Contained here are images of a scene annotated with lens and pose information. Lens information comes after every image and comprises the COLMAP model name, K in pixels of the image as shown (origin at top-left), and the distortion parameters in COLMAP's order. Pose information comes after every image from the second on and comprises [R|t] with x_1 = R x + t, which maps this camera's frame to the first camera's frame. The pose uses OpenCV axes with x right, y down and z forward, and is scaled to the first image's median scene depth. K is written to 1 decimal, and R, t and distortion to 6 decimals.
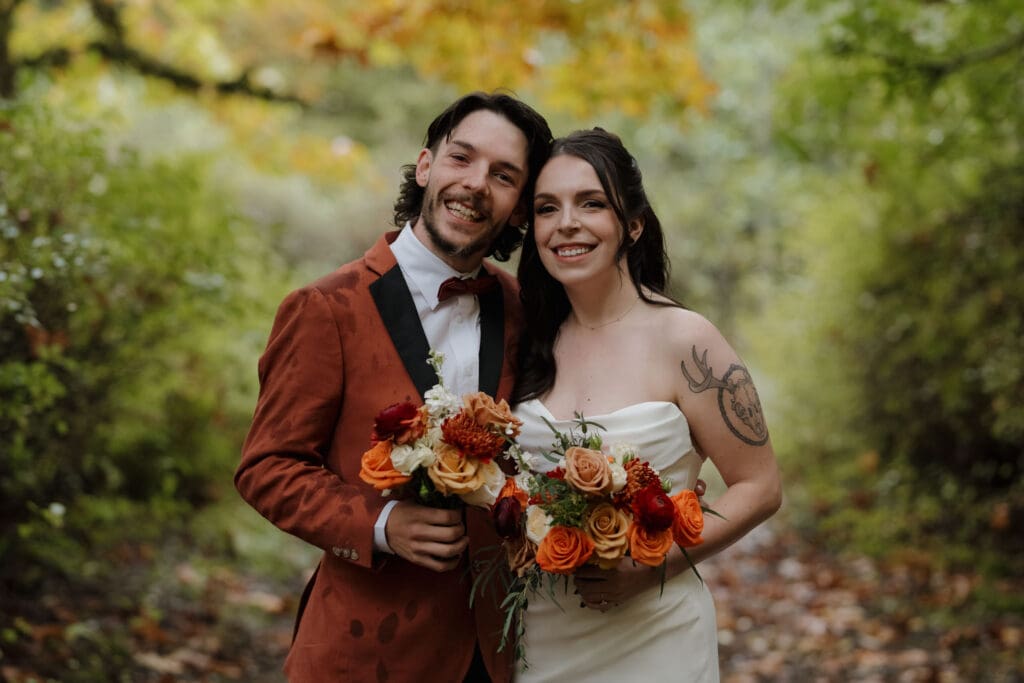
lens RADIAL K [[2213.3, 0, 512.0], [0, 2213.3, 341.5], [0, 0, 1]] dist [-0.085284, -0.114093]
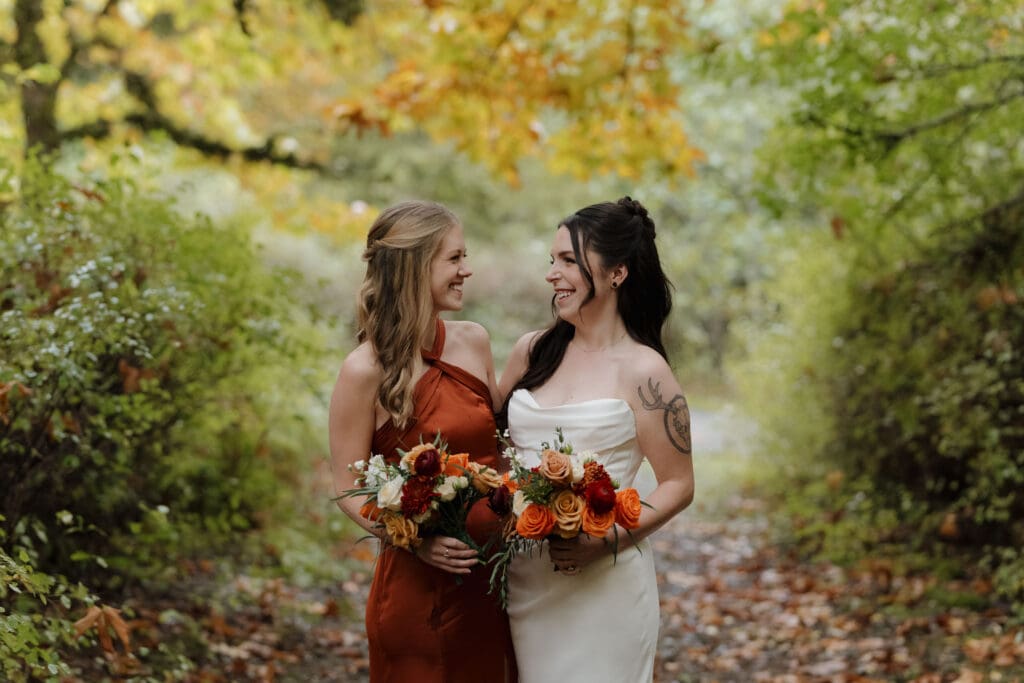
lens RADIAL K [[2213.3, 0, 512.0], [0, 2213.3, 341.5], [0, 0, 1]] dist [-0.085284, -0.114093]
pose [[0.999949, -0.010022, 0.001500, -0.007600], [0.010057, 0.999639, -0.024904, 0.009282], [-0.001250, 0.024918, 0.999689, -0.145806]]
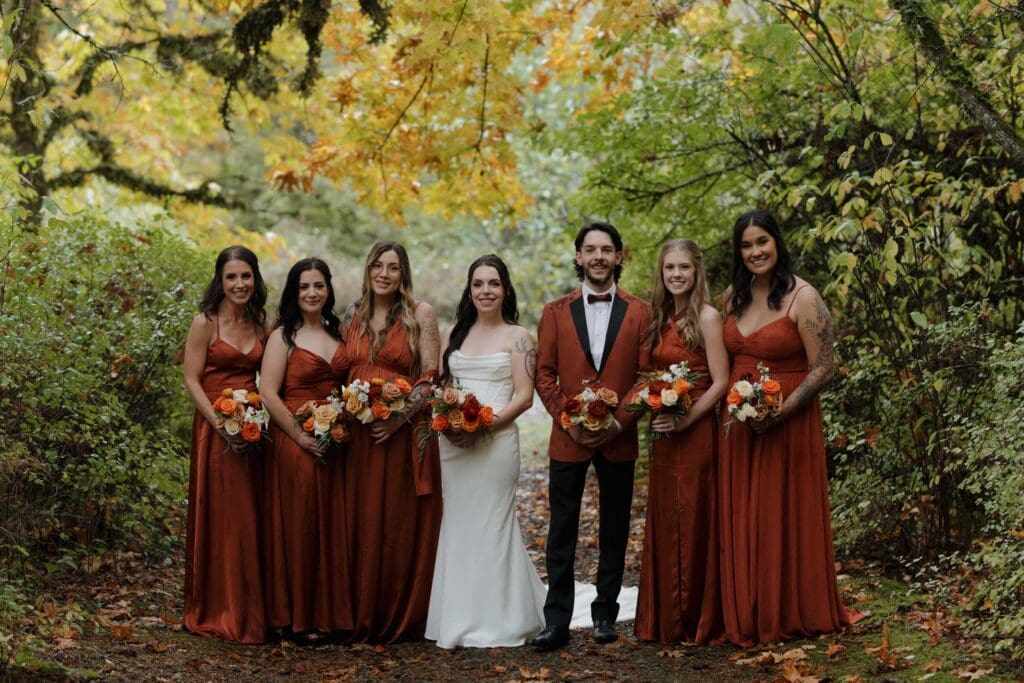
lens RADIAL K [[2126.9, 0, 512.0], [0, 2126.9, 341.5], [0, 0, 1]] dist [0.065604, -0.100583]
pose [[0.997084, -0.022743, 0.072841, -0.044294], [0.024669, 0.999367, -0.025652, 0.032218], [-0.072212, 0.027374, 0.997014, -0.651342]]
